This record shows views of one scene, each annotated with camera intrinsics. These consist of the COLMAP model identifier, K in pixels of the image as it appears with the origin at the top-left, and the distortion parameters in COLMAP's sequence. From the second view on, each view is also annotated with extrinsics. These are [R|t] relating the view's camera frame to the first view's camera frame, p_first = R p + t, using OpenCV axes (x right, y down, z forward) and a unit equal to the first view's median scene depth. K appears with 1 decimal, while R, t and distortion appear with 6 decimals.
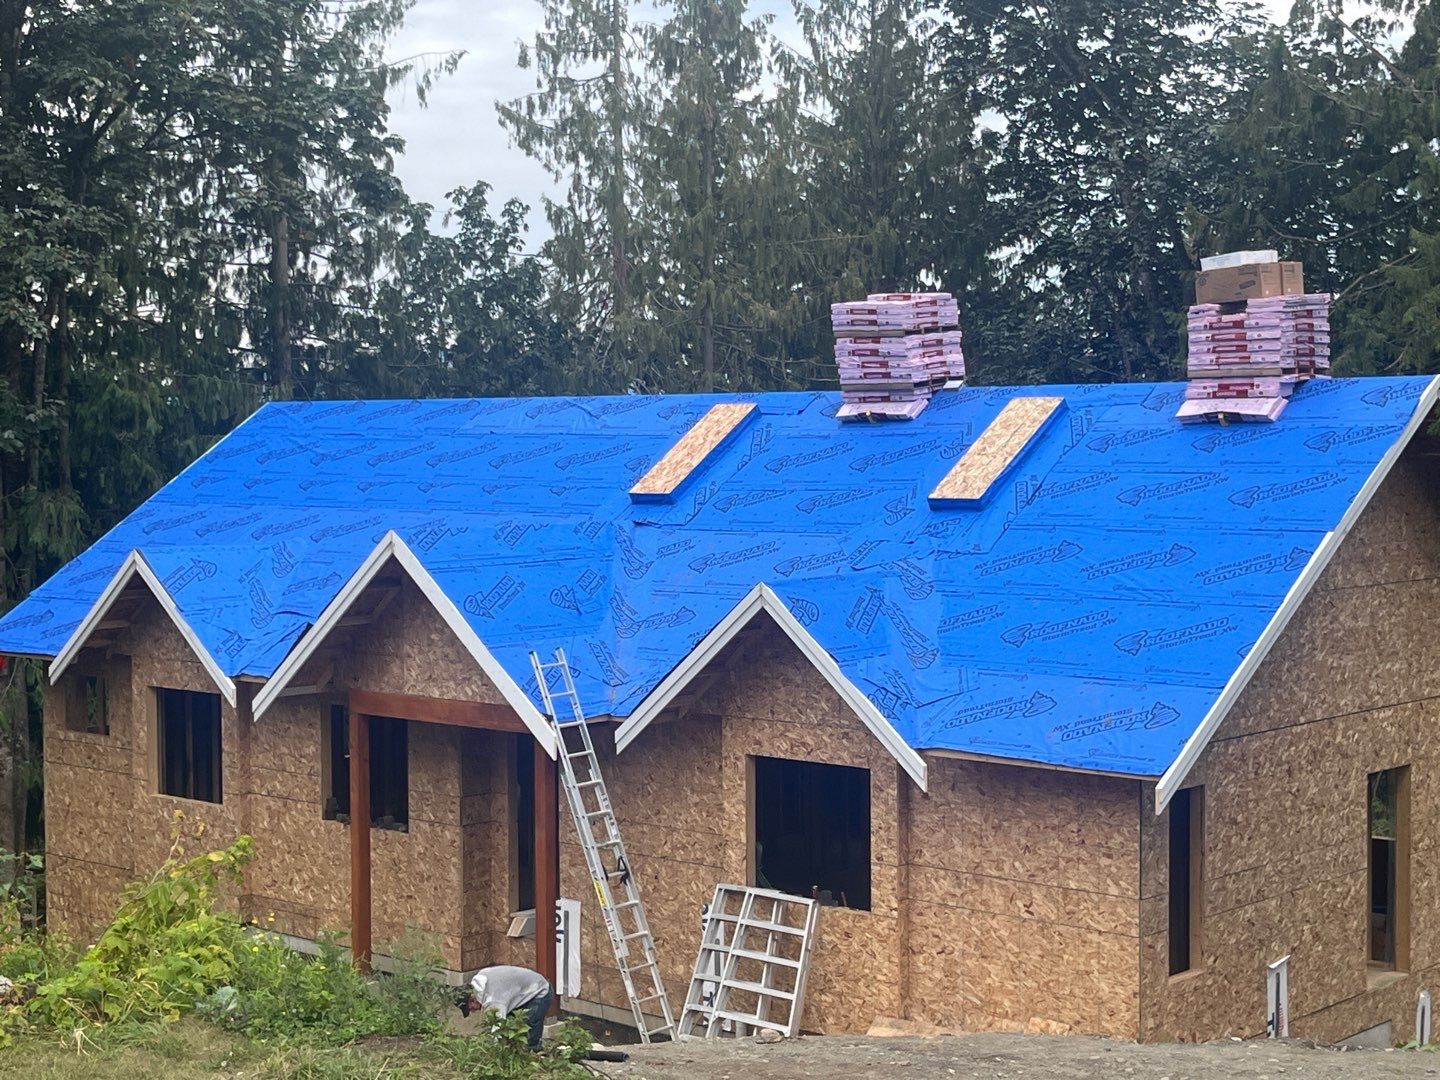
lens RADIAL K [[2311.5, 0, 714.3], [0, 2311.5, 543.6], [0, 0, 1]] dist [0.070794, -0.125900]
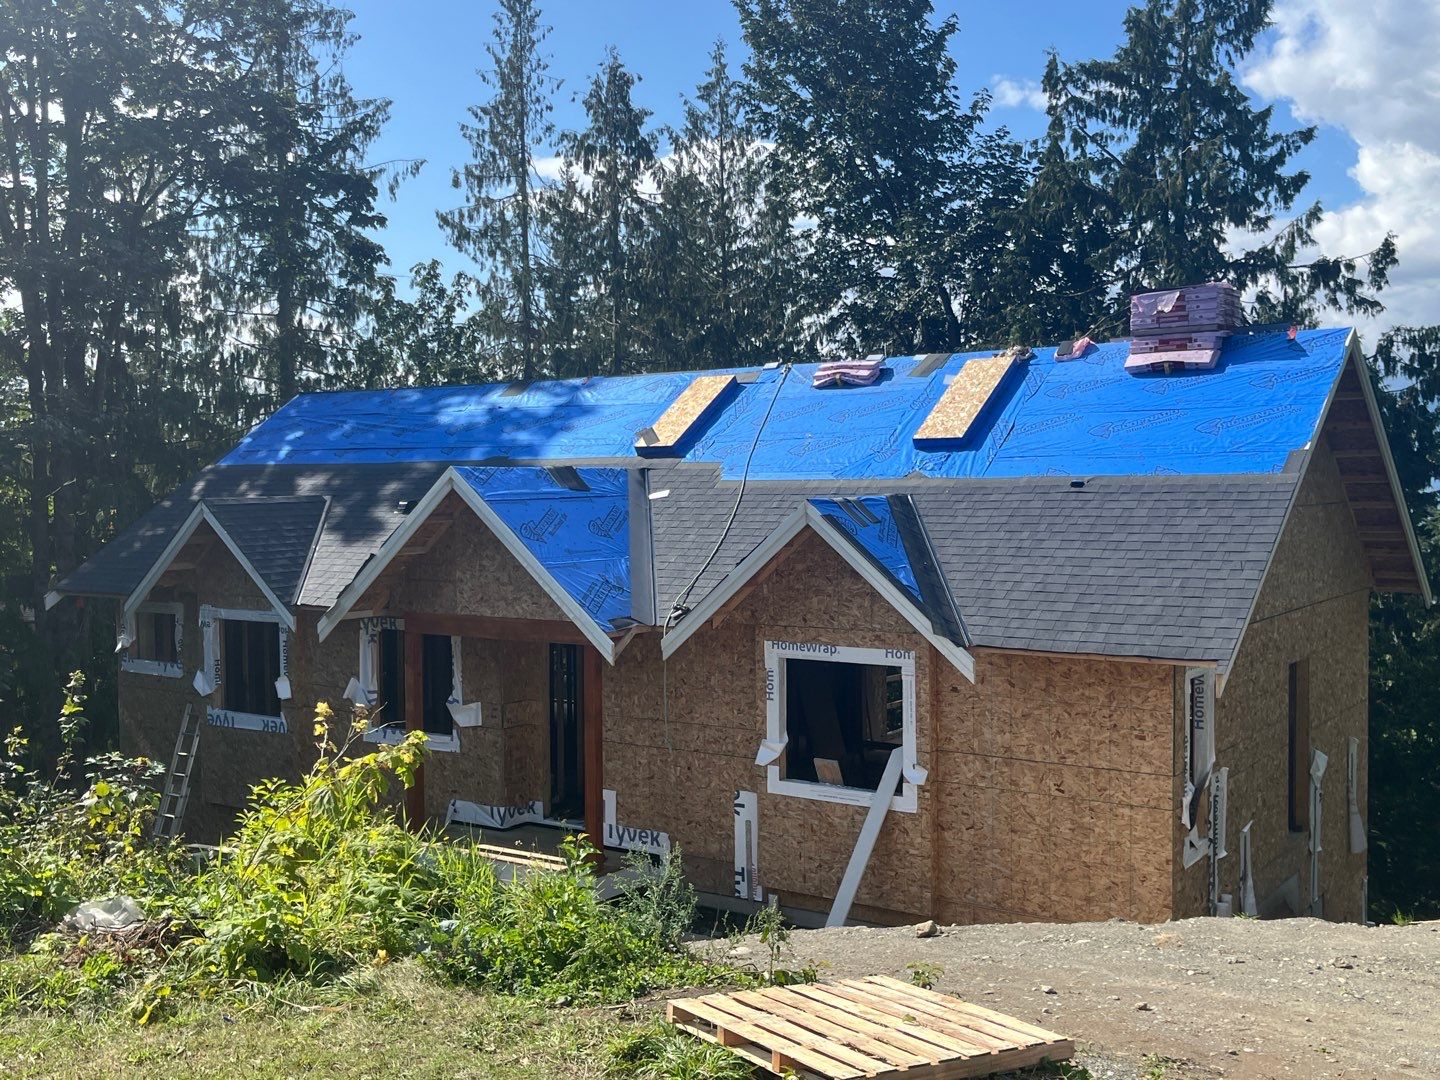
lens RADIAL K [[1483.0, 0, 720.0], [0, 1483.0, 540.0], [0, 0, 1]] dist [0.075028, -0.203615]
pose [[0.992525, -0.009244, 0.121687, -0.099608], [0.010197, 0.999922, -0.007211, 0.036972], [-0.121611, 0.008398, 0.992542, 0.270131]]
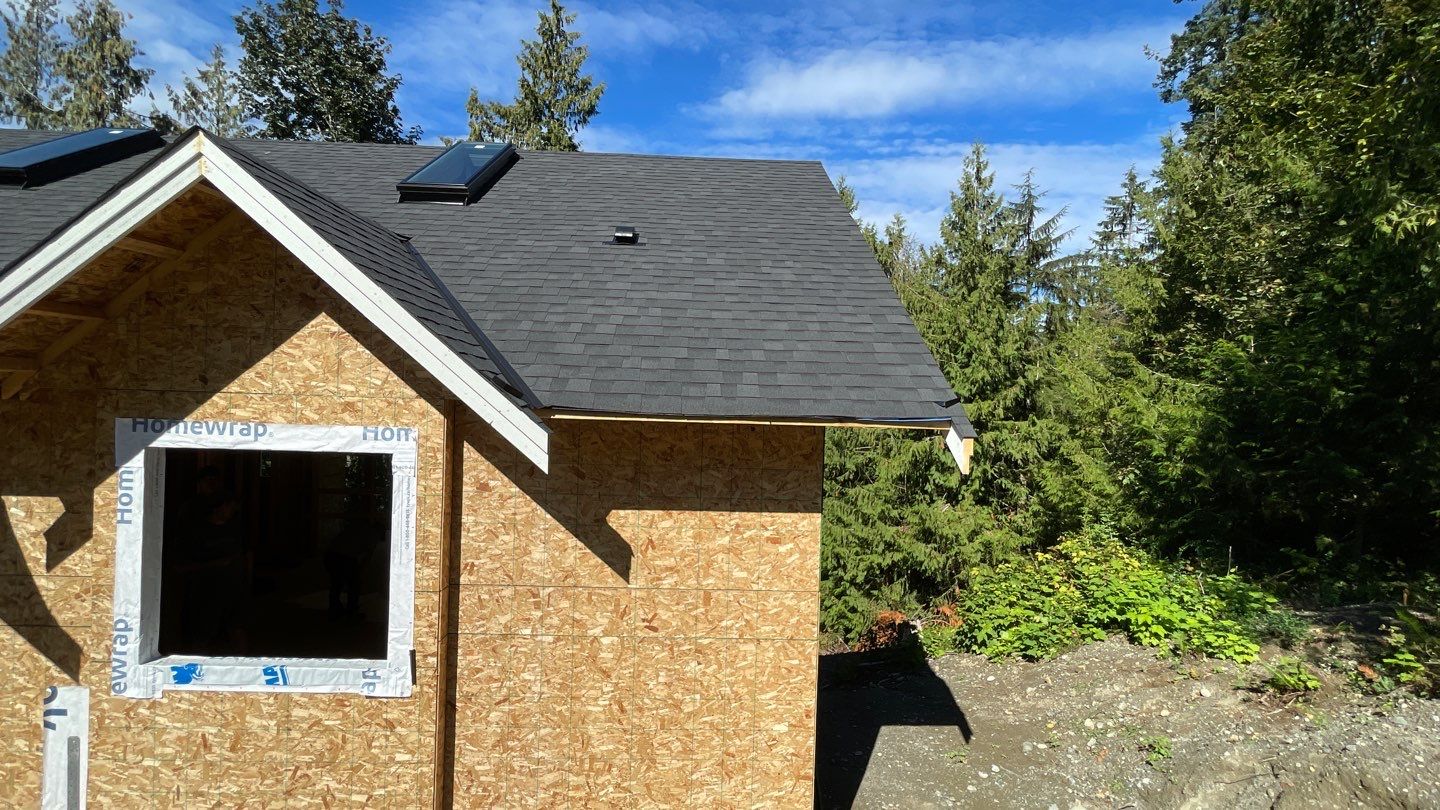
lens RADIAL K [[648.9, 0, 722.5], [0, 648.9, 399.8], [0, 0, 1]] dist [-0.004923, -0.000143]
pose [[0.717955, 0.028295, 0.695514, 0.003344], [0.000402, 0.999156, -0.041064, 0.082452], [-0.696089, 0.029761, 0.717338, 0.732463]]
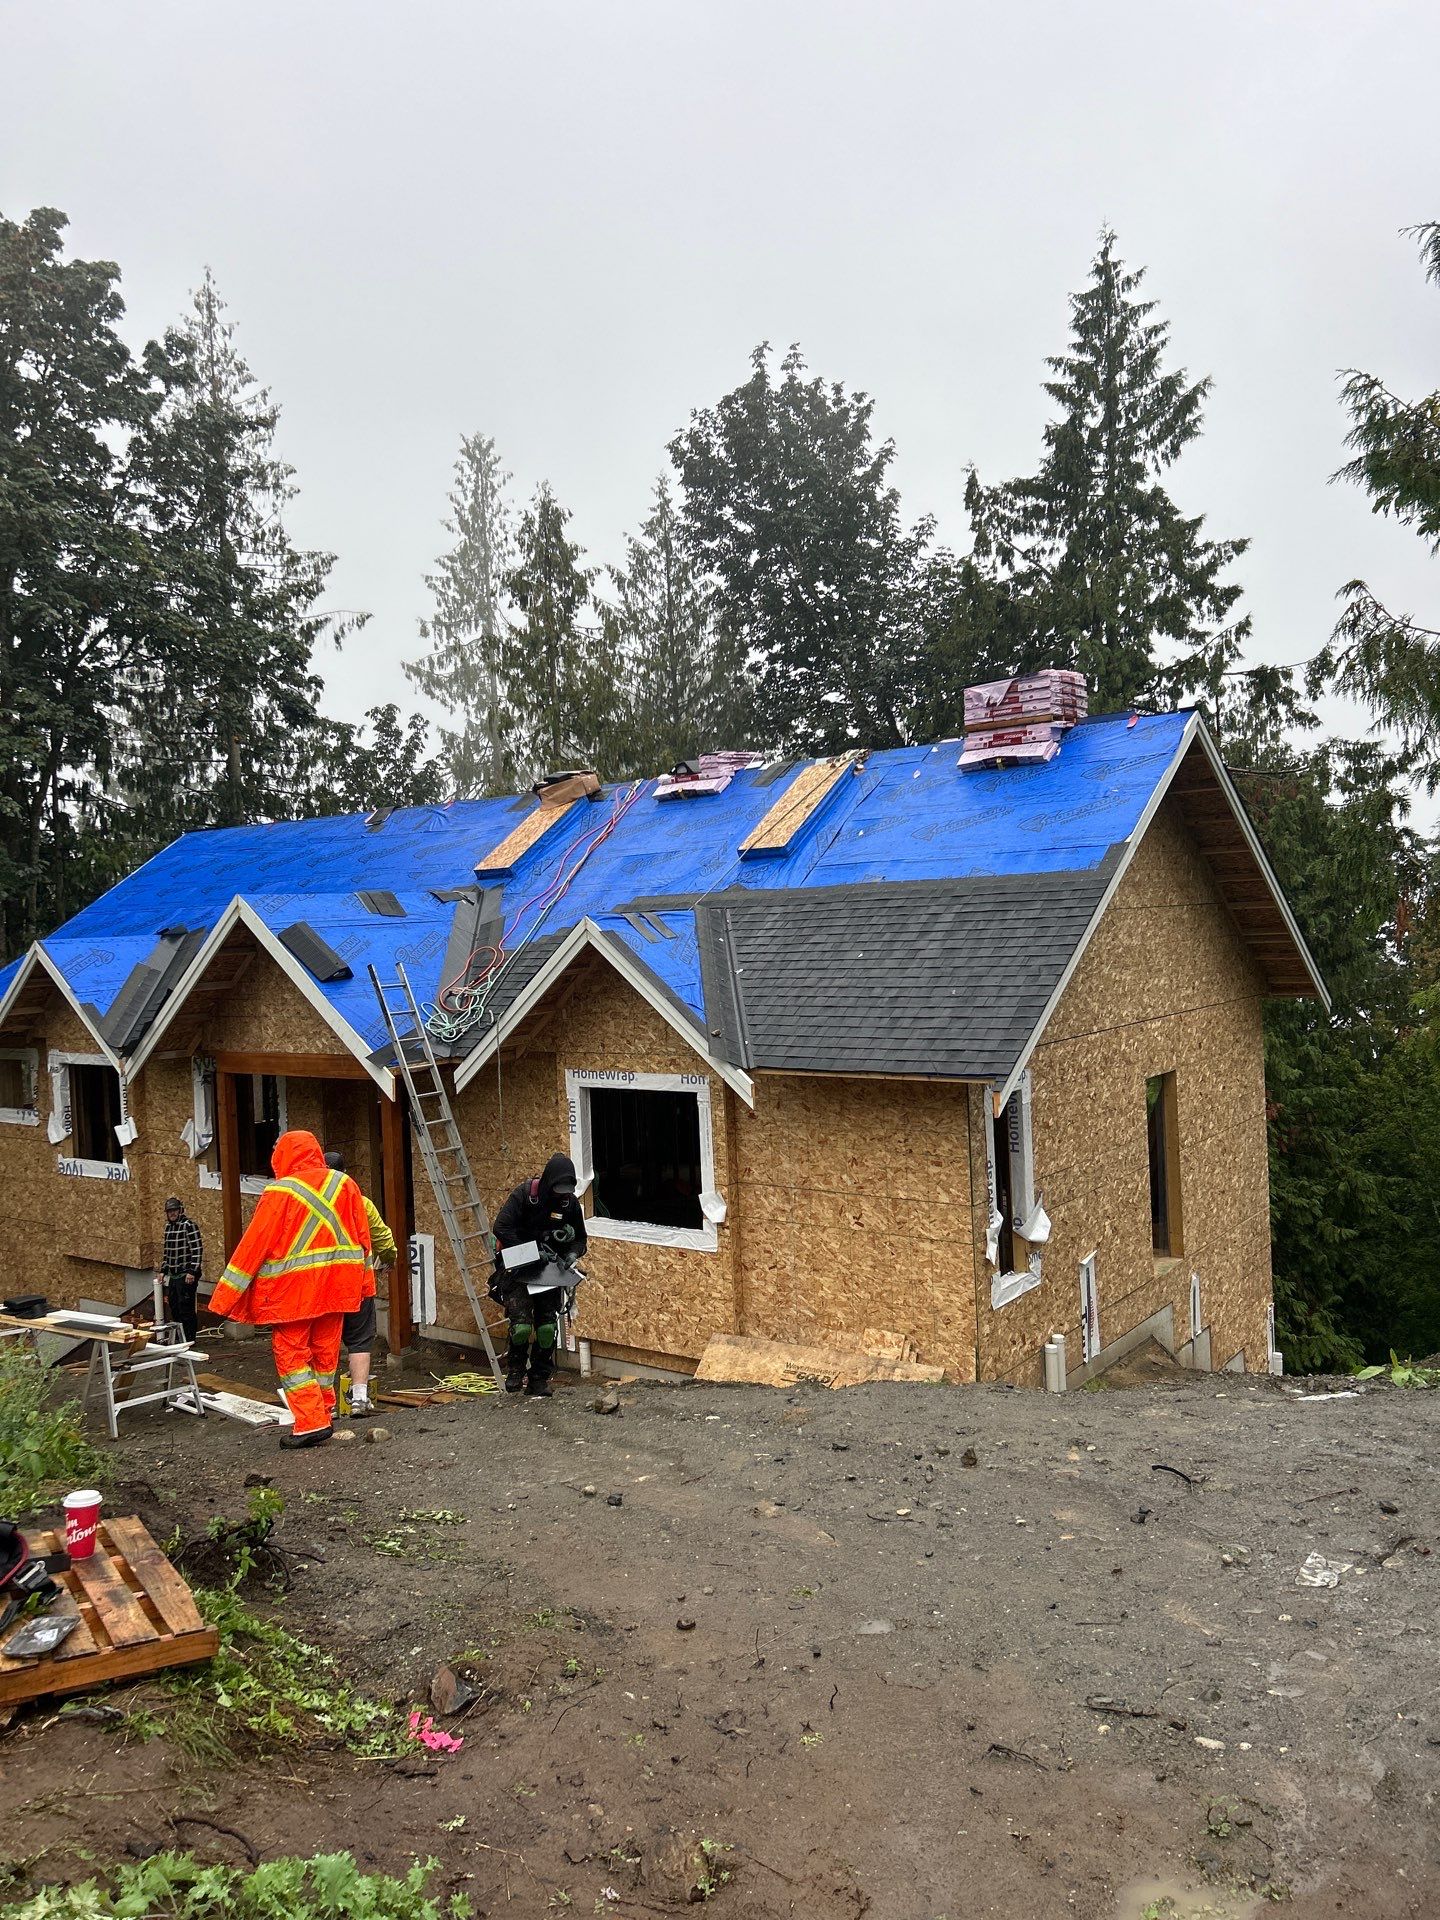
lens RADIAL K [[1419.8, 0, 708.0], [0, 1419.8, 939.7], [0, 0, 1]] dist [0.125569, -0.289033]
pose [[0.995403, -0.038398, 0.087739, 0.017215], [0.041447, 0.998589, -0.033203, 0.046239], [-0.086341, 0.036687, 0.995590, 0.331976]]
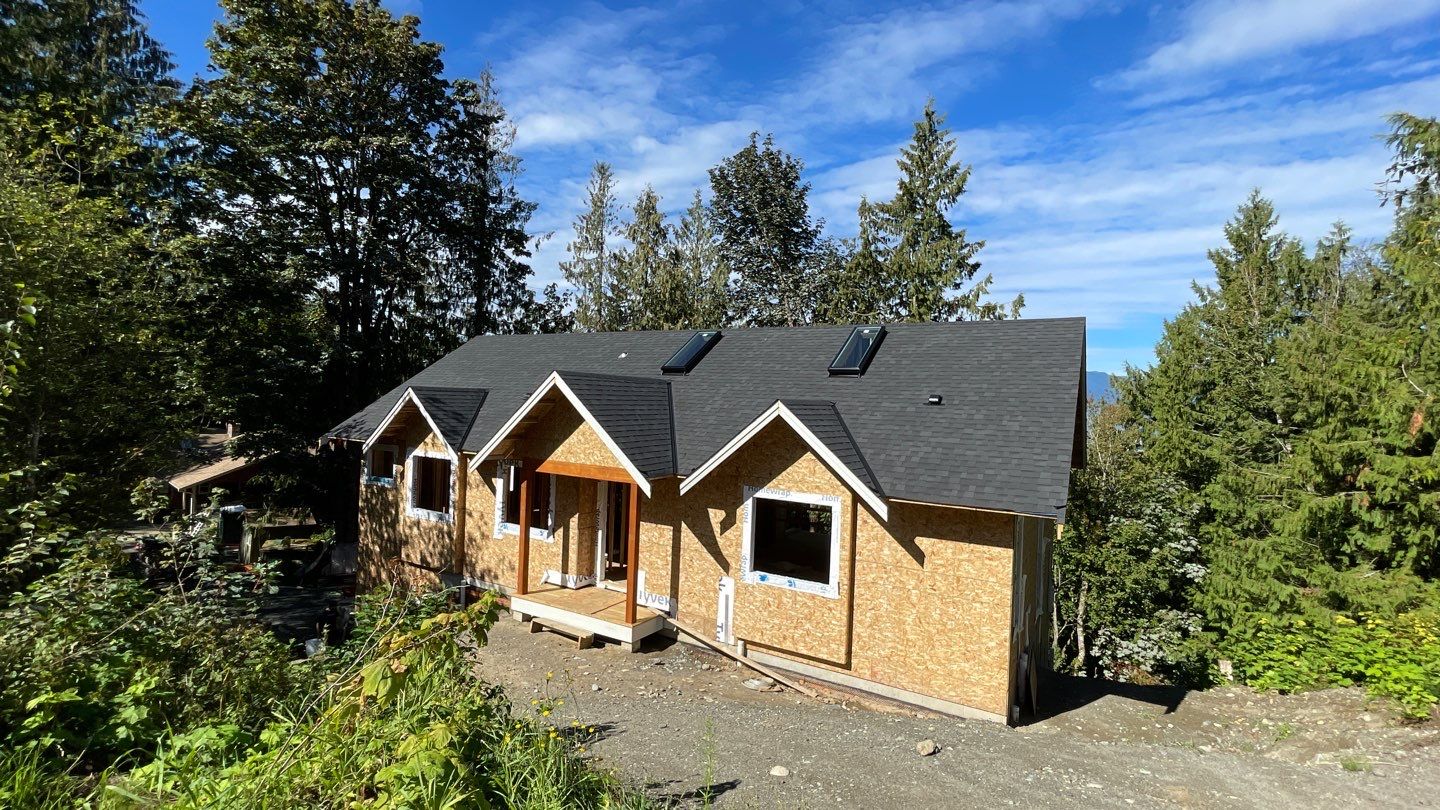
lens RADIAL K [[648.9, 0, 722.5], [0, 648.9, 399.8], [0, 0, 1]] dist [-0.004923, -0.000143]
pose [[0.980826, 0.043012, 0.190078, -0.107770], [-0.033948, 0.998137, -0.050686, 0.039761], [-0.191904, 0.043262, 0.980460, 0.475528]]
